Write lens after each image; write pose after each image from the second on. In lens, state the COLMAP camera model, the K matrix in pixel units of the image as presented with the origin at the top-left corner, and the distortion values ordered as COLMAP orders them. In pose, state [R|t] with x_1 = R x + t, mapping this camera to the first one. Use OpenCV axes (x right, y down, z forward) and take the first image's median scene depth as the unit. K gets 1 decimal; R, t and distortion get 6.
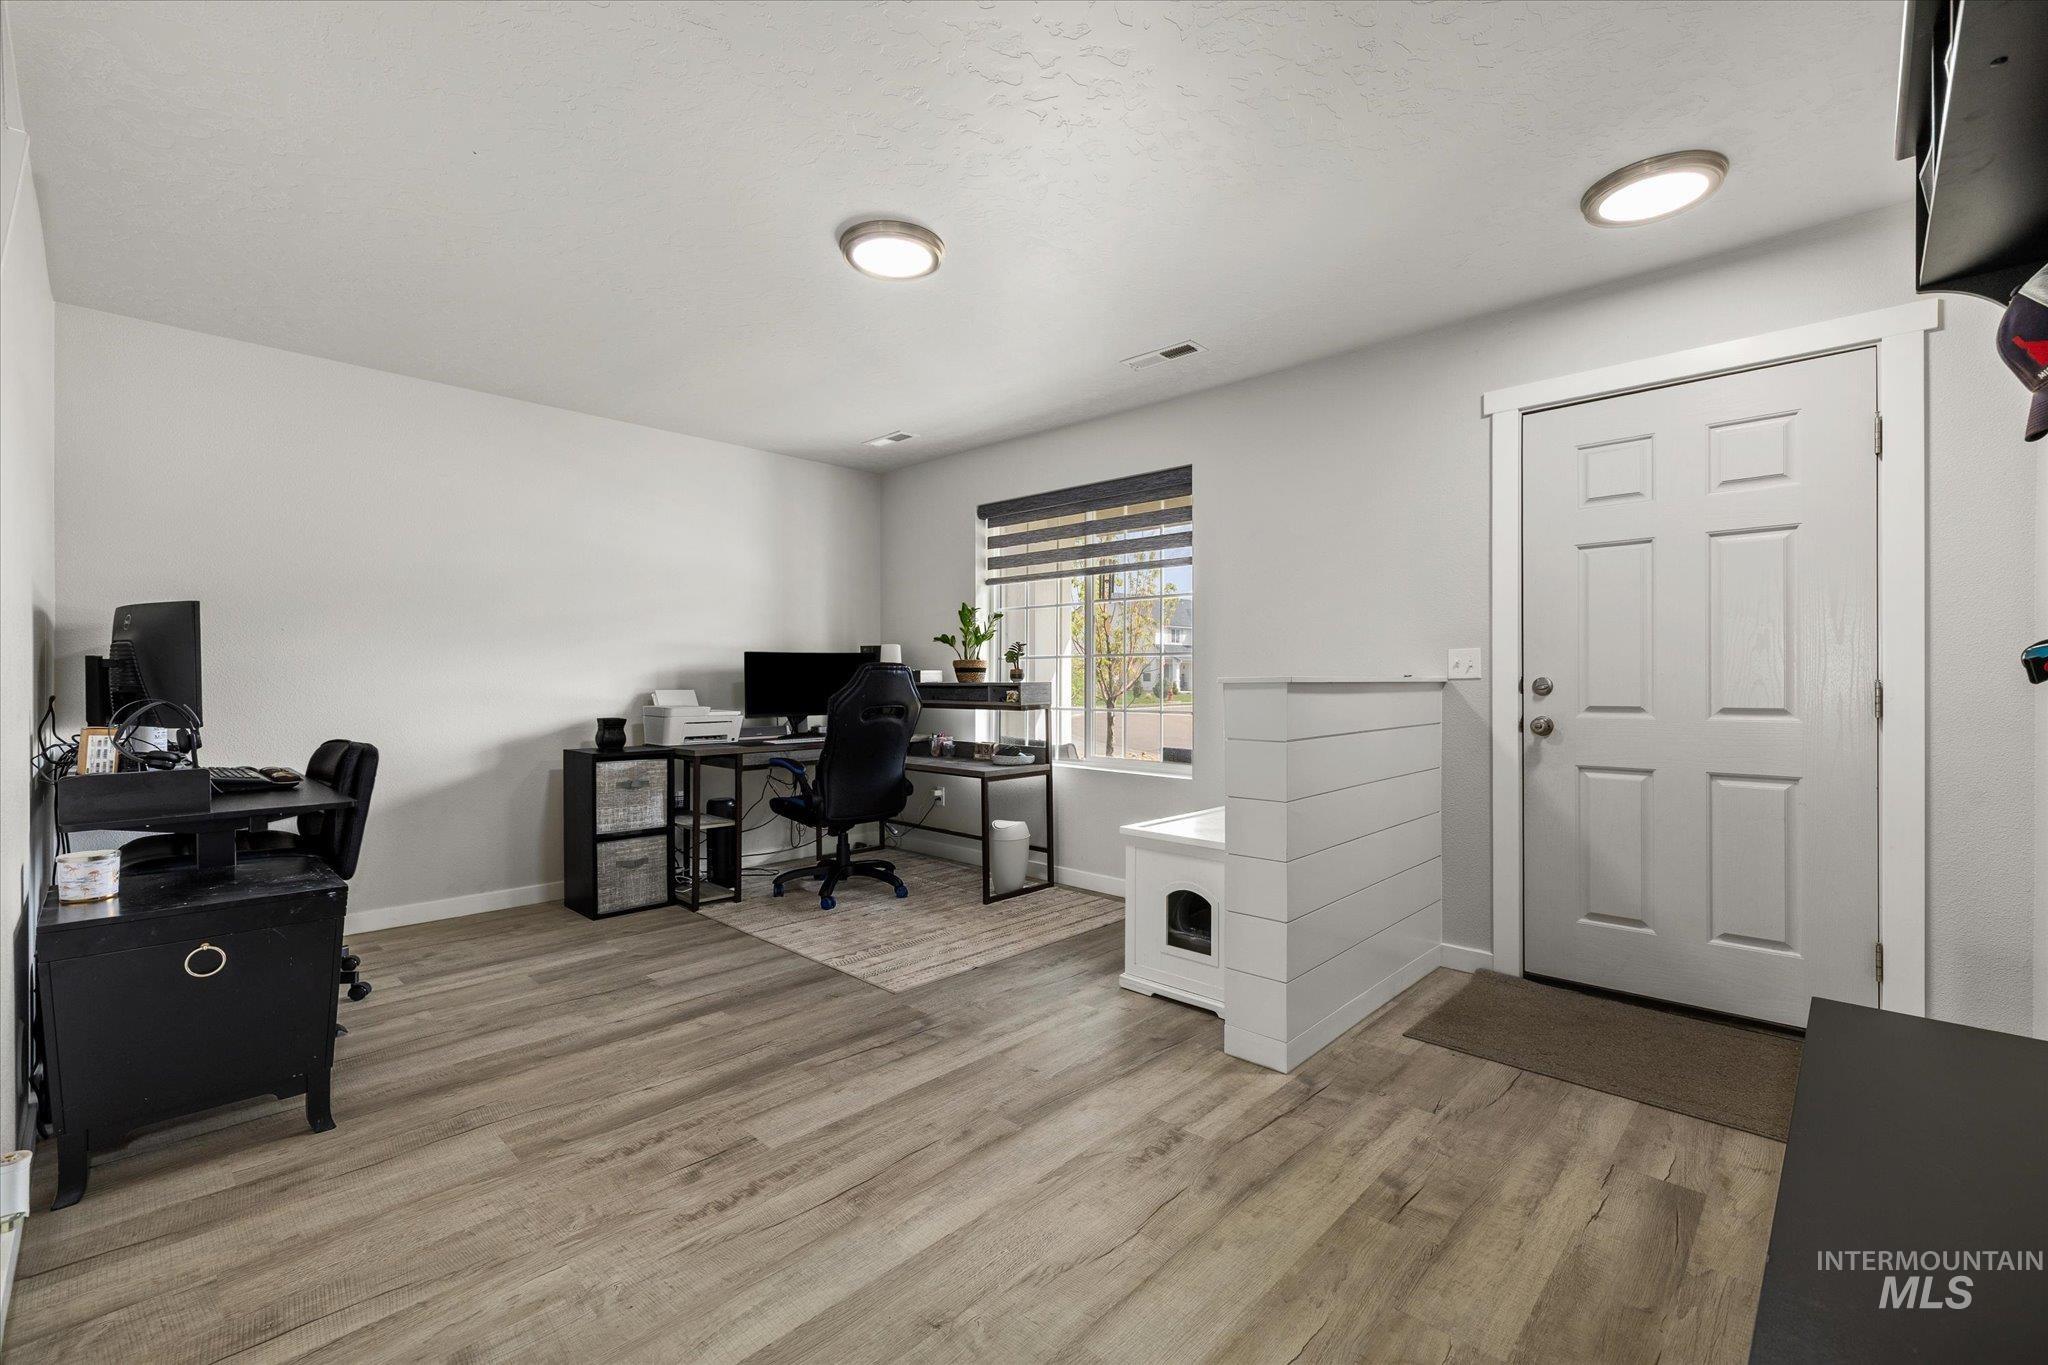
lens RADIAL K [[869.3, 0, 1019.5], [0, 869.3, 688.1], [0, 0, 1]] dist [-0.000630, 0.000180]
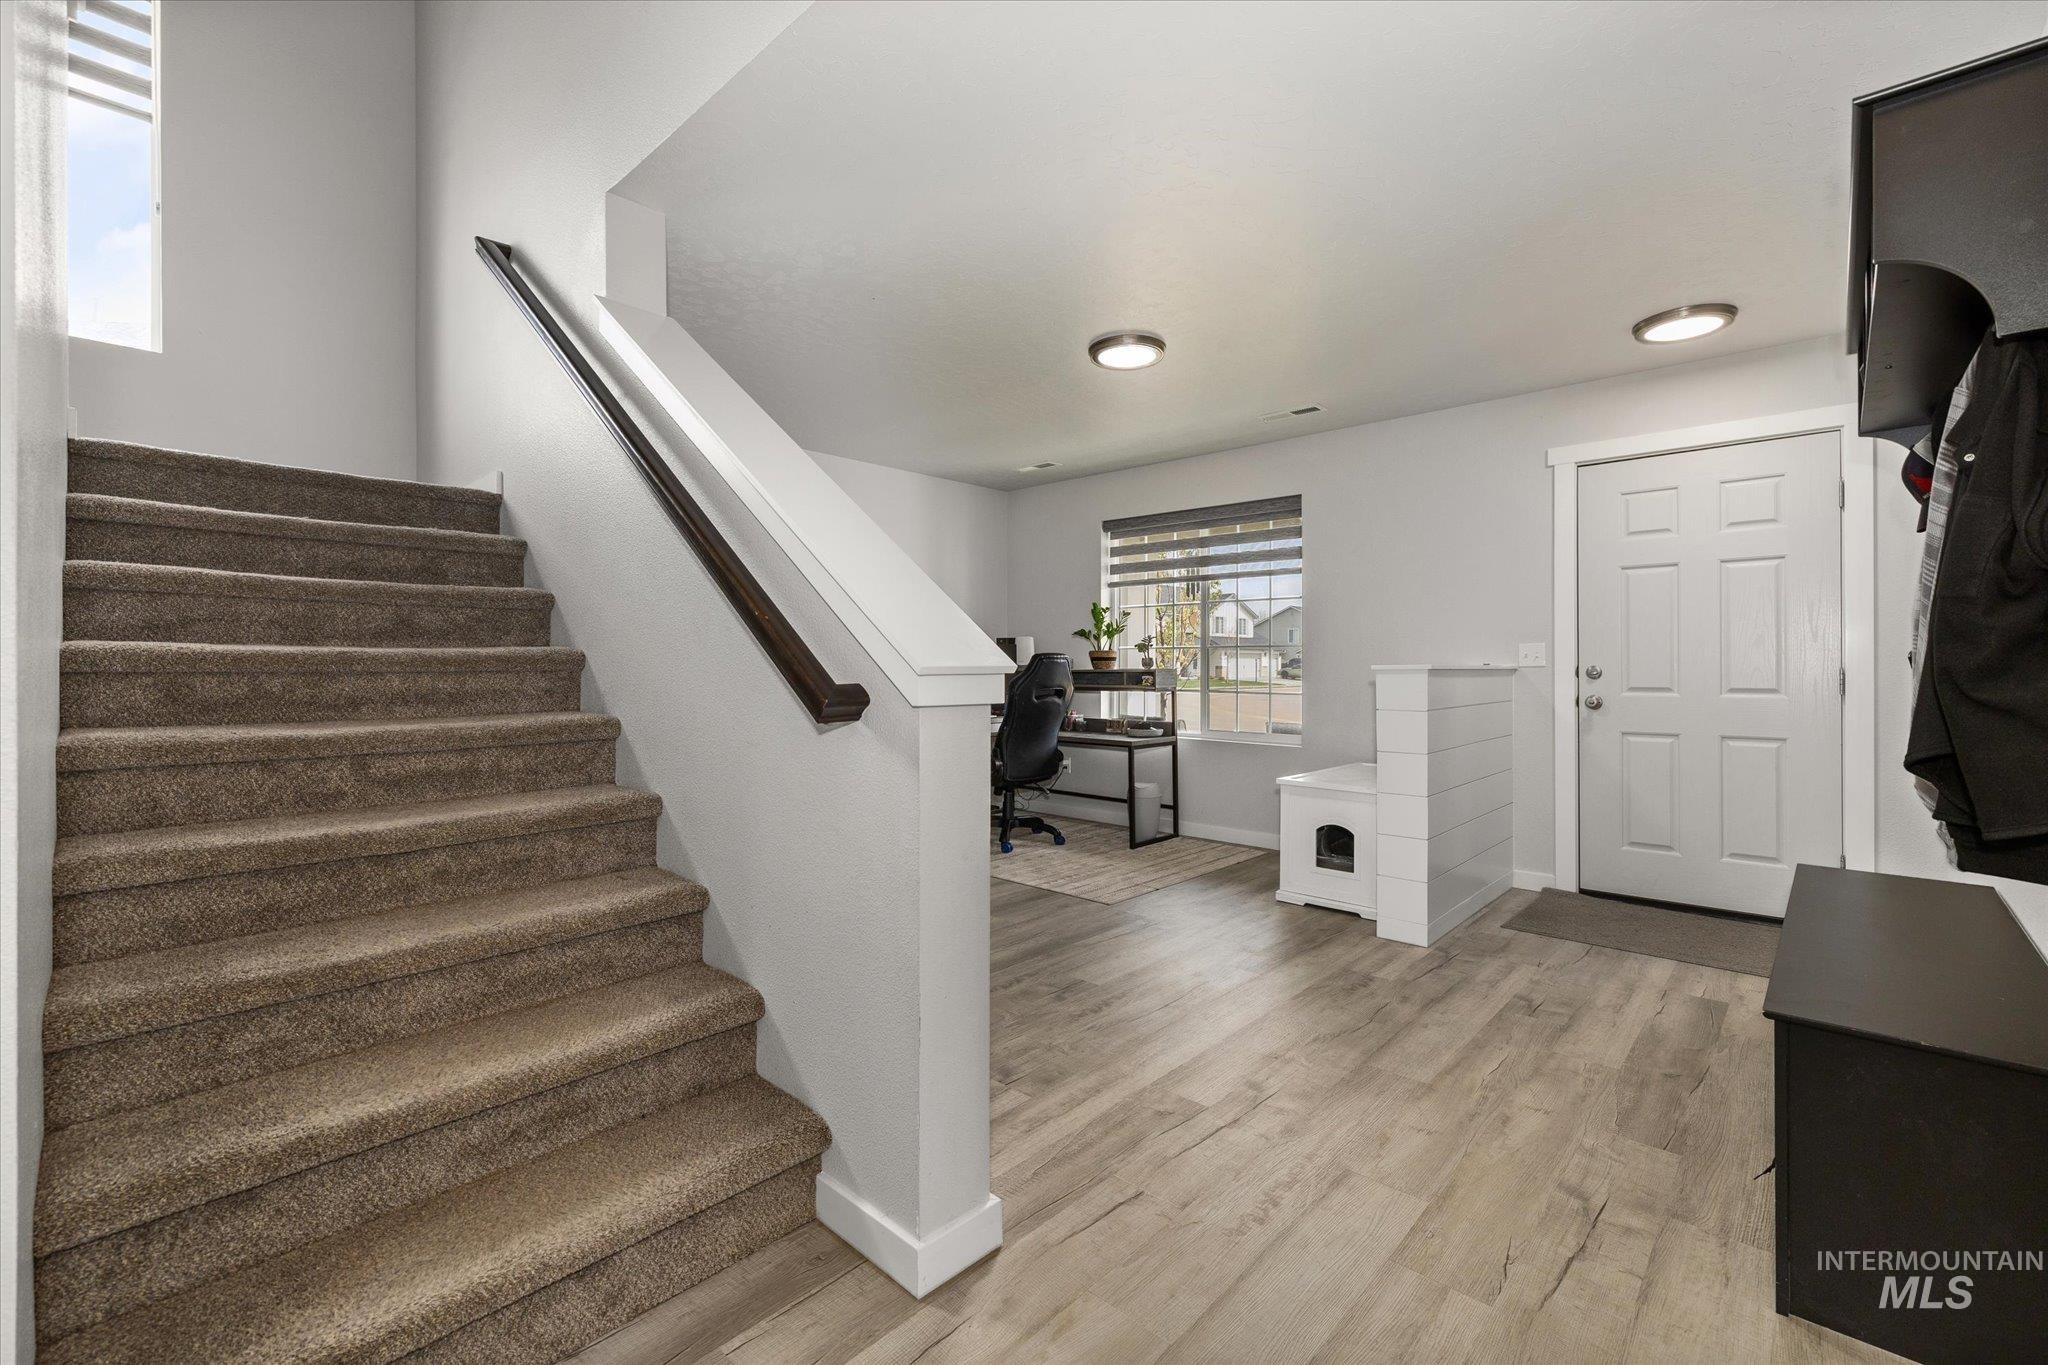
lens RADIAL K [[868.1, 0, 1022.0], [0, 868.1, 672.3], [0, 0, 1]] dist [-0.000119, 0.000059]
pose [[0.999897, 0.000832, 0.014362, -0.297088], [-0.000781, 0.999993, -0.003557, 0.003478], [-0.014365, 0.003545, 0.999891, -0.319562]]
